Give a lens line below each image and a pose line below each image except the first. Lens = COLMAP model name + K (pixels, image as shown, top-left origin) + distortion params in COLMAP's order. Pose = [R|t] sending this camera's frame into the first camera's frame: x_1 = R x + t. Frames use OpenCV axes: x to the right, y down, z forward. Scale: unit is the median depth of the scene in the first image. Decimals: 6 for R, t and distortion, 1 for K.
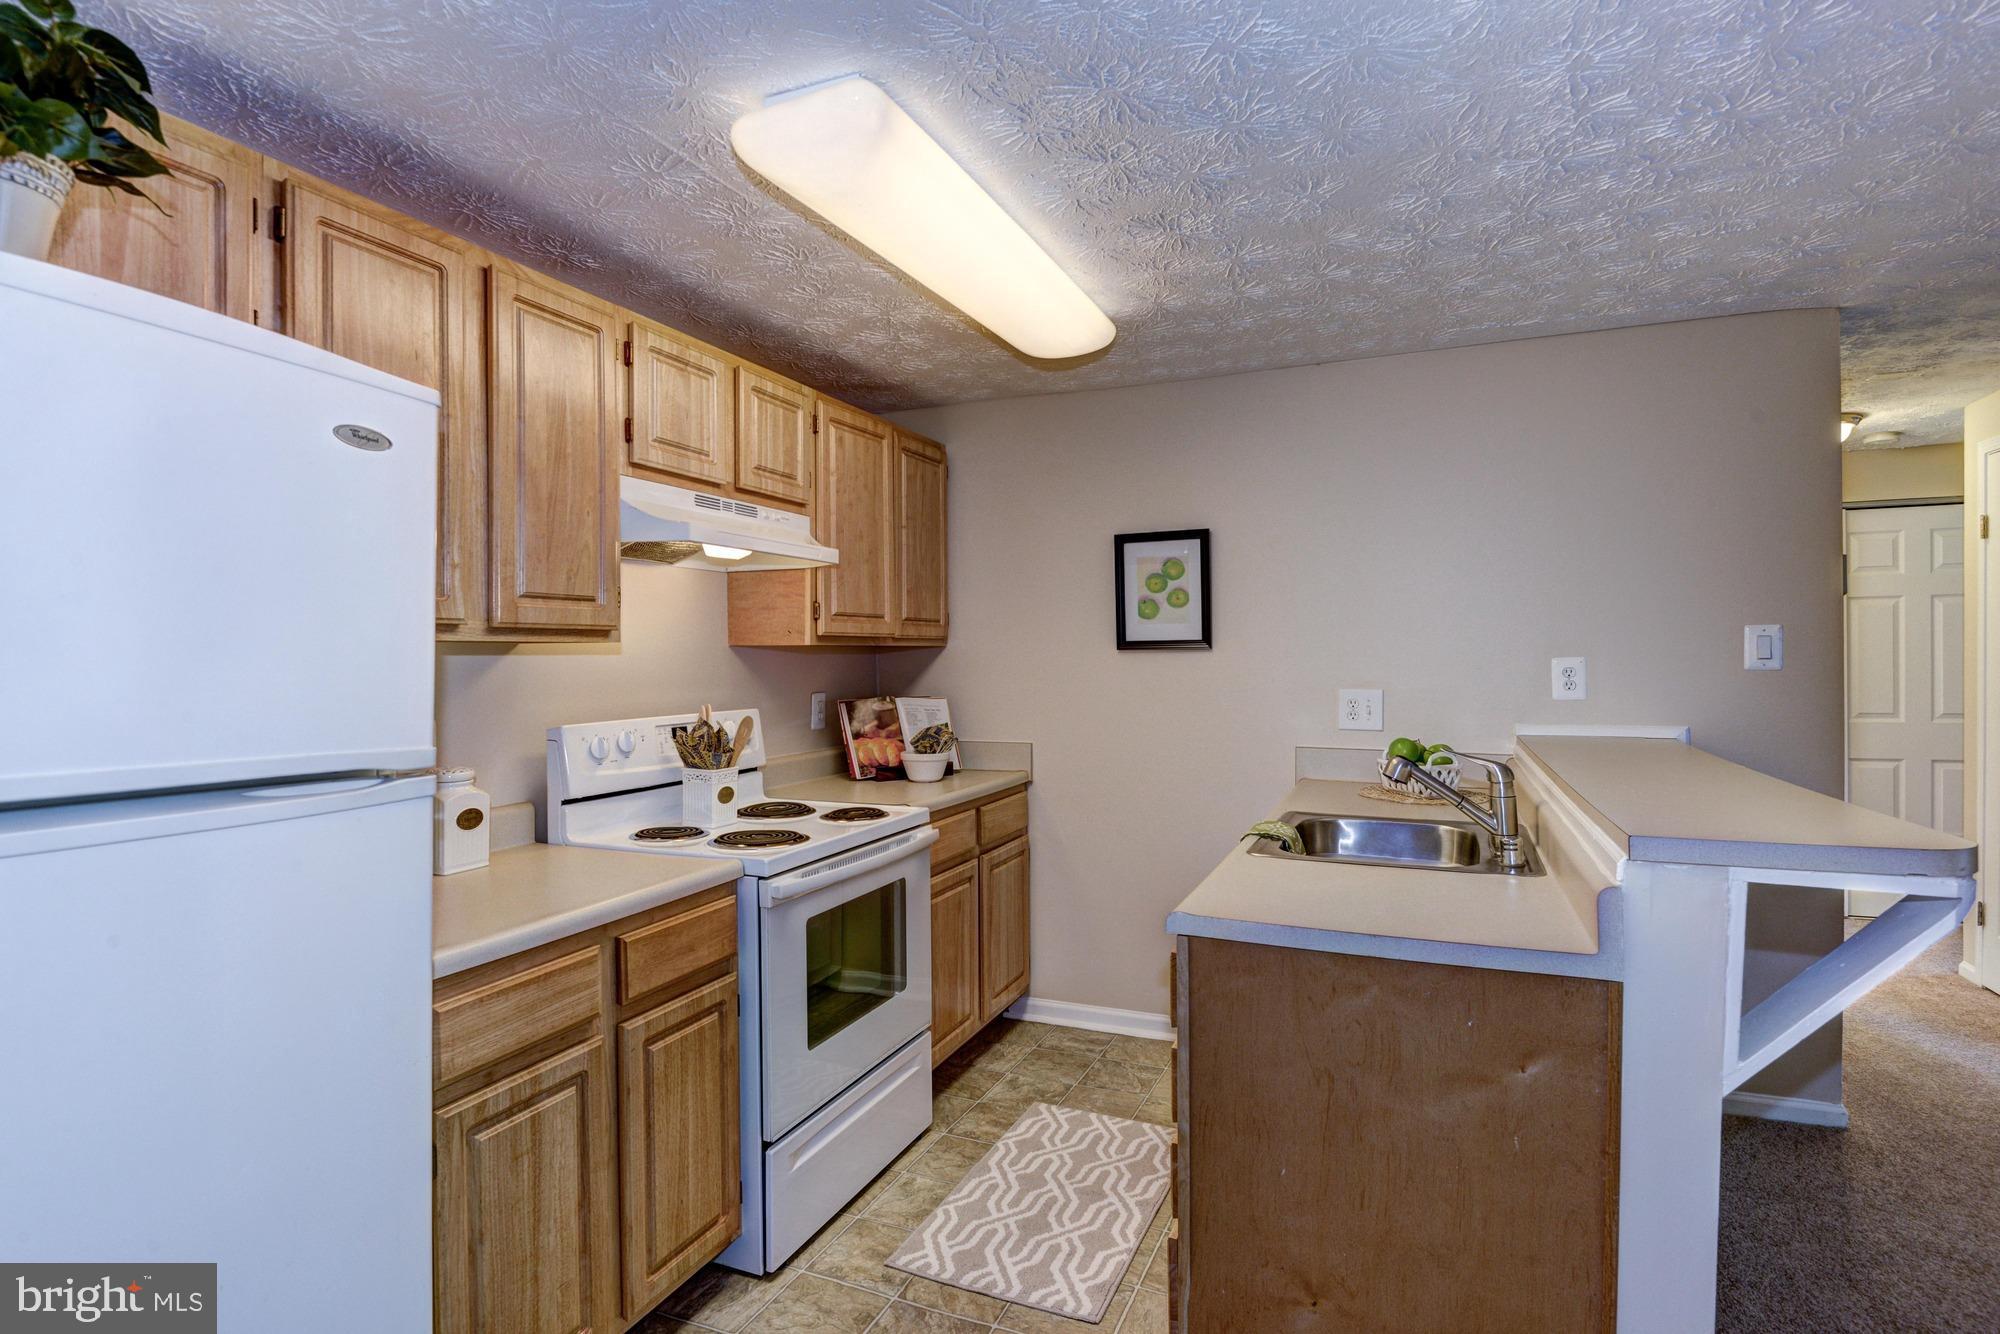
lens RADIAL K [[1024.4, 0, 988.6], [0, 1024.4, 661.9], [0, 0, 1]] dist [-0.001042, -0.000591]
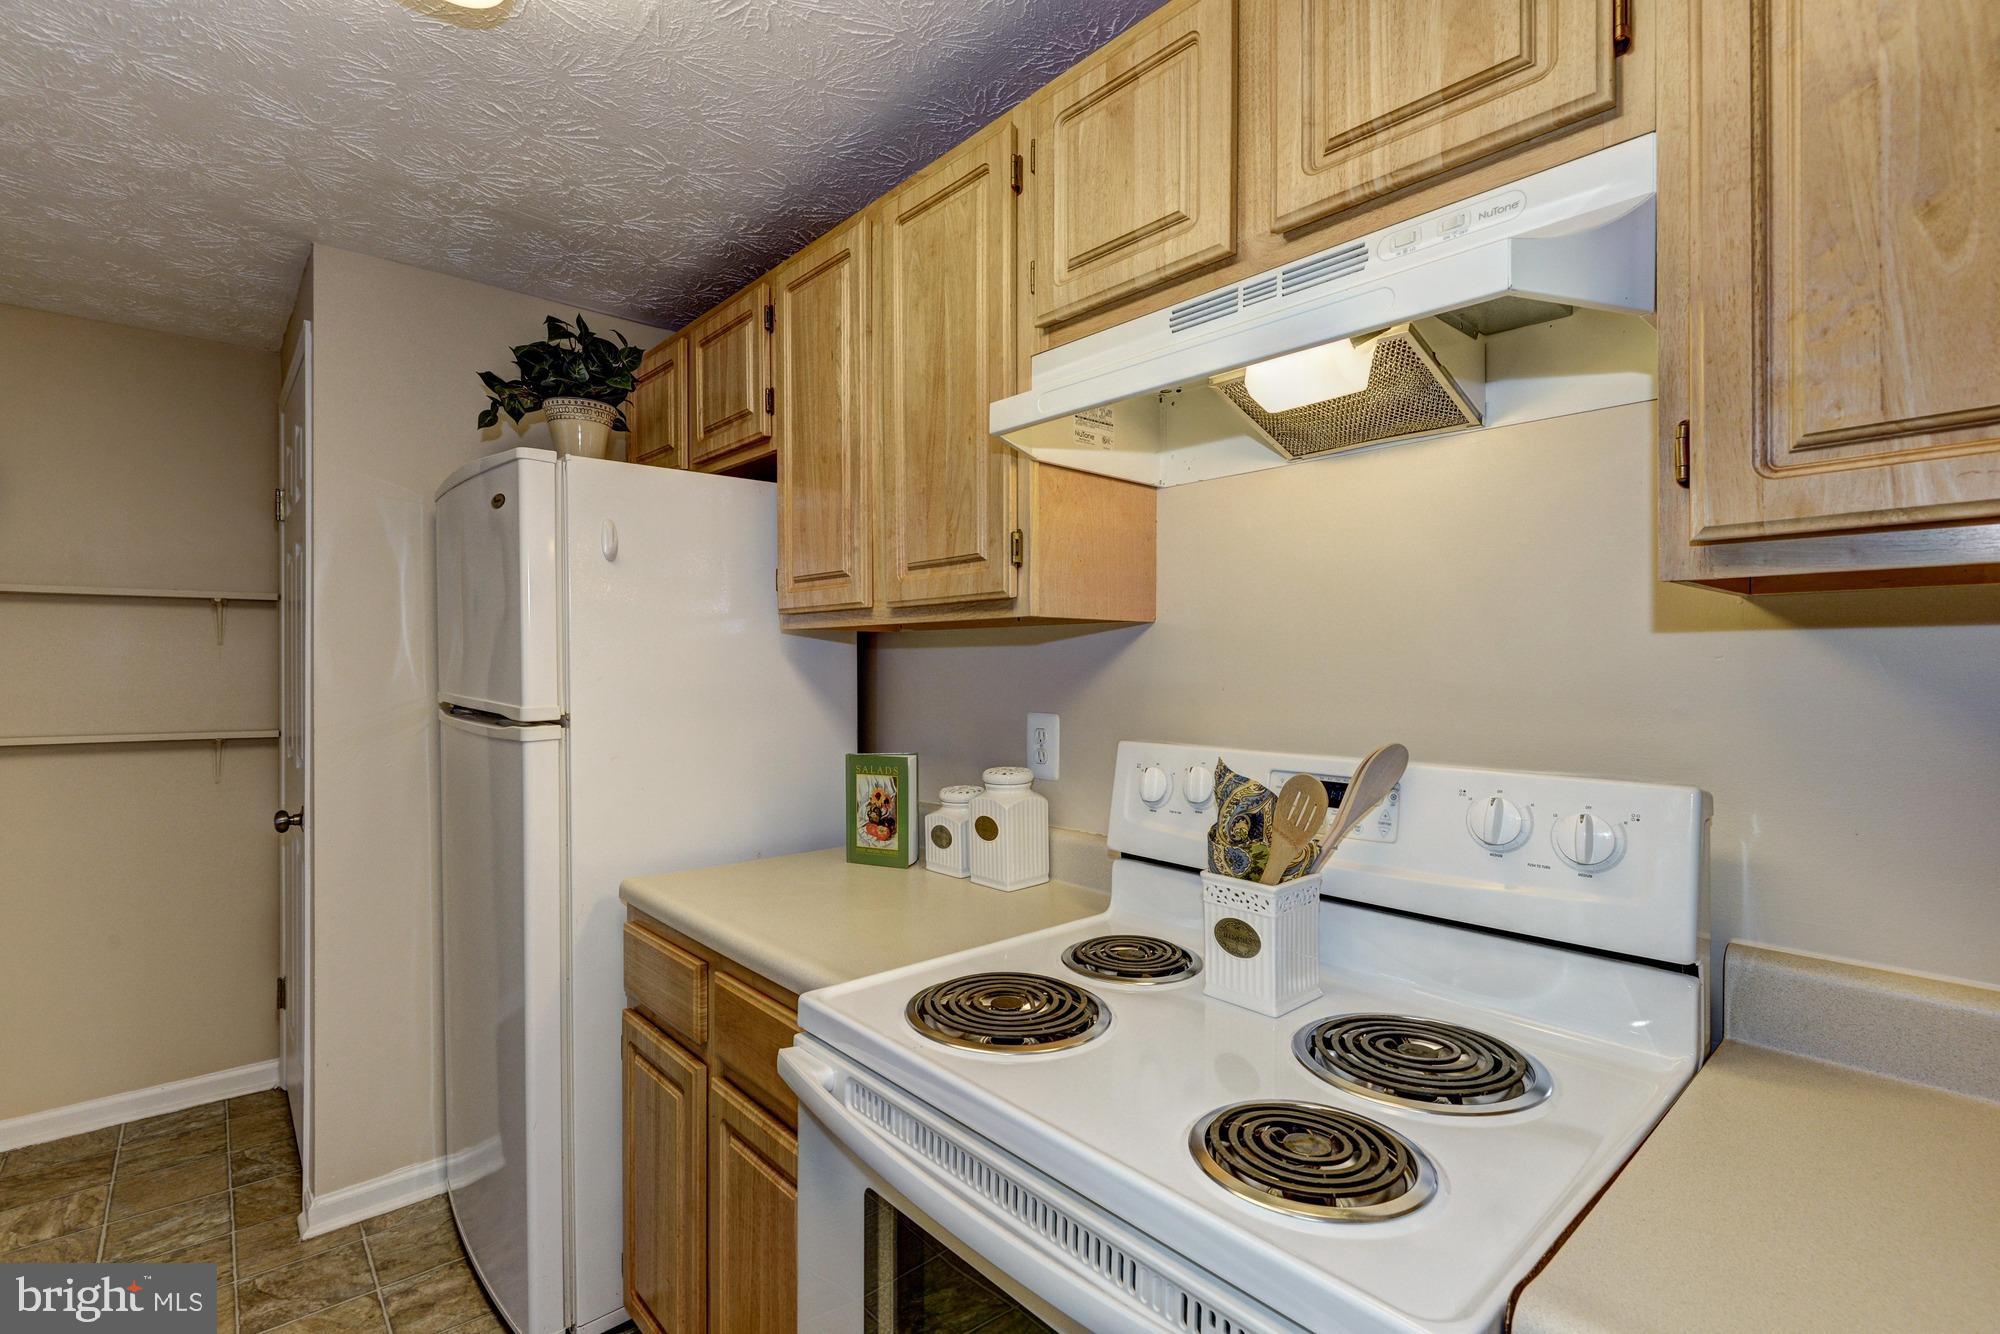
lens RADIAL K [[899.3, 0, 1000.0], [0, 899.3, 667.0], [0, 0, 1]] dist [-0.000436, -0.000070]
pose [[-0.427027, 0.011331, -0.904168, 0.134520], [-0.003877, 0.999889, 0.014362, 0.004746], [0.904231, 0.009638, -0.426936, 0.986626]]
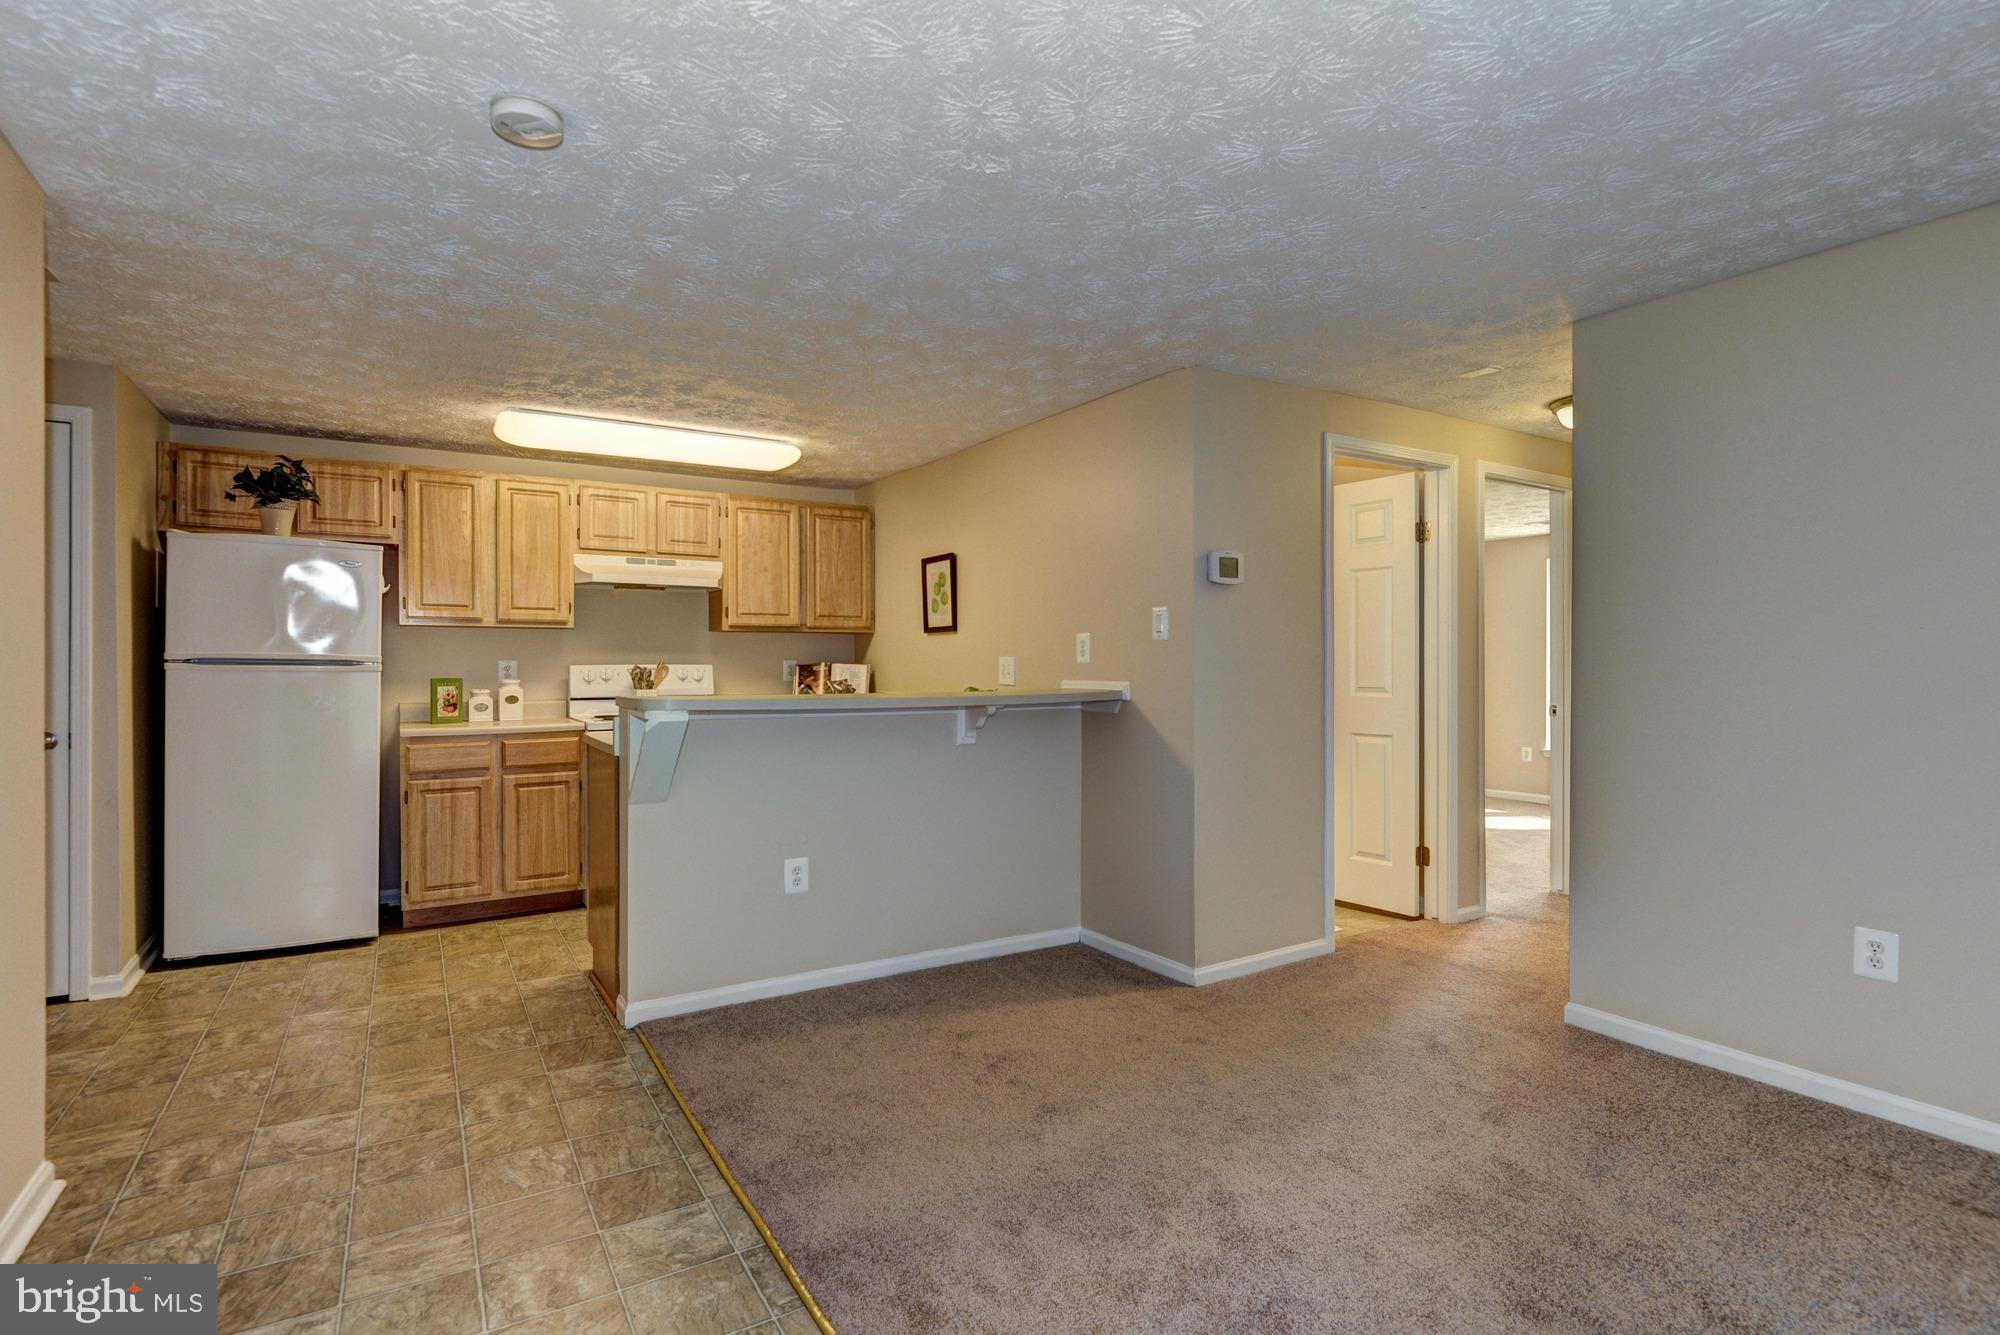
lens RADIAL K [[993.4, 0, 1000.0], [0, 993.4, 667.5], [0, 0, 1]] dist [-0.001321, -0.000129]
pose [[0.812355, 0.009739, -0.583082, 1.357965], [-0.010463, 0.999943, 0.002124, 0.043969], [0.583069, 0.004375, 0.812411, -0.187556]]
